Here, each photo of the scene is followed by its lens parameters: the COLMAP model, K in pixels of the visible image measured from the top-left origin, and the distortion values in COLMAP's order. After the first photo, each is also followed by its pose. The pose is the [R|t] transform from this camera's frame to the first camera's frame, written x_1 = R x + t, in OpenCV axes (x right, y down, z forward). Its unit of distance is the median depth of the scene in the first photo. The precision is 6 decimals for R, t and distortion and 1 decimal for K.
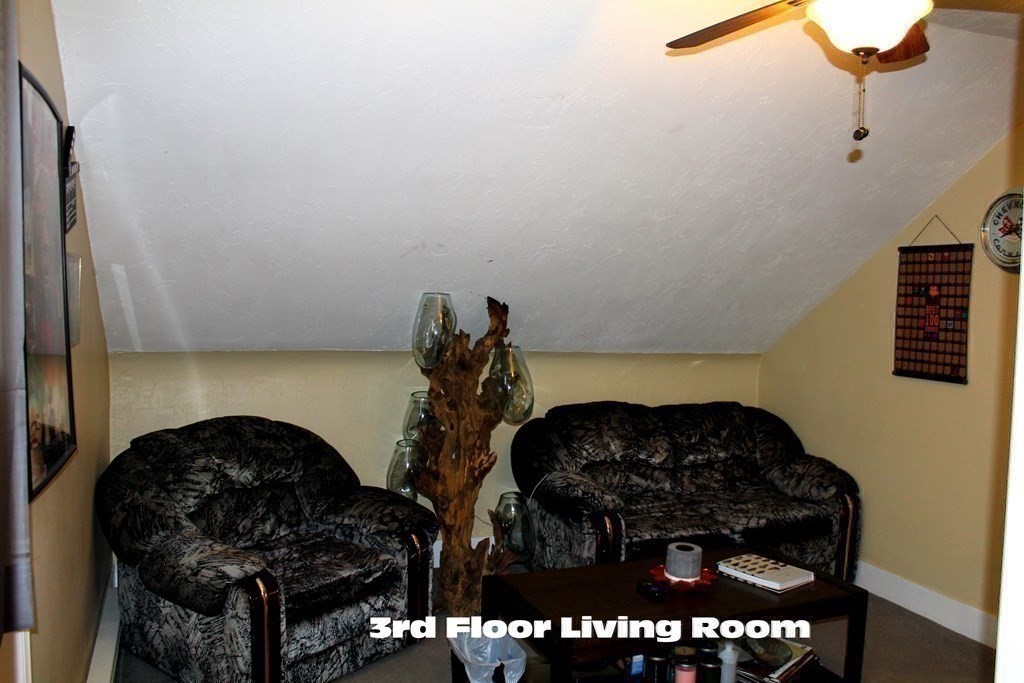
lens RADIAL K [[861.4, 0, 512.4], [0, 861.4, 345.7], [0, 0, 1]] dist [-0.081984, 0.050570]
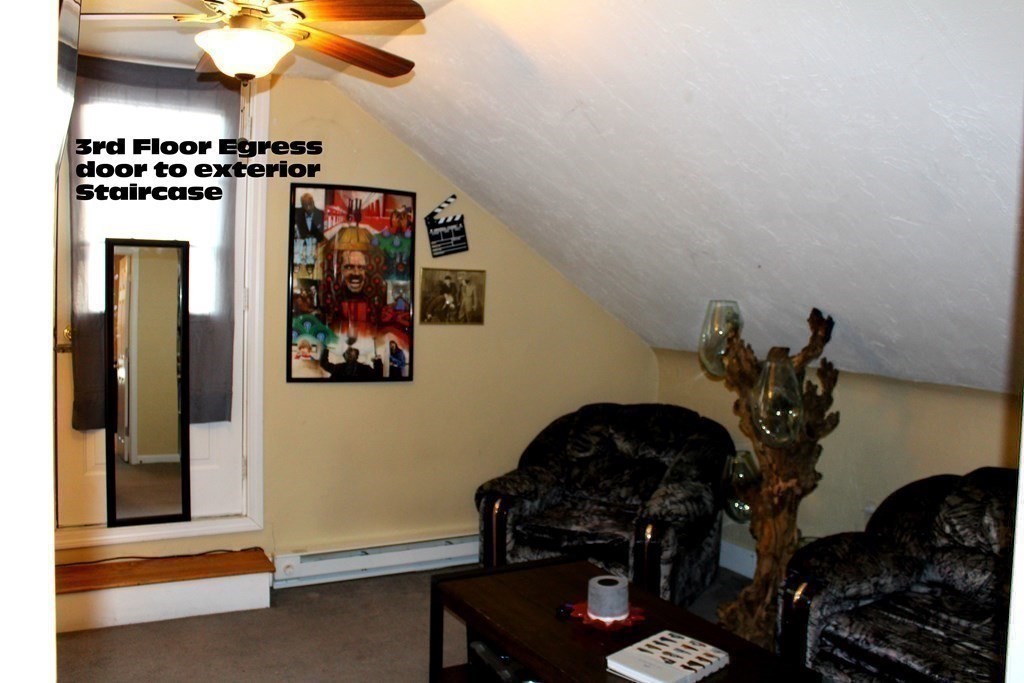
lens RADIAL K [[861.4, 0, 512.6], [0, 861.4, 338.9], [0, 0, 1]] dist [-0.081984, 0.050570]
pose [[0.147452, 0.037335, -0.988364, 0.831637], [-0.095666, 0.995140, 0.023318, -0.016503], [0.984432, 0.091114, 0.150307, 0.599517]]
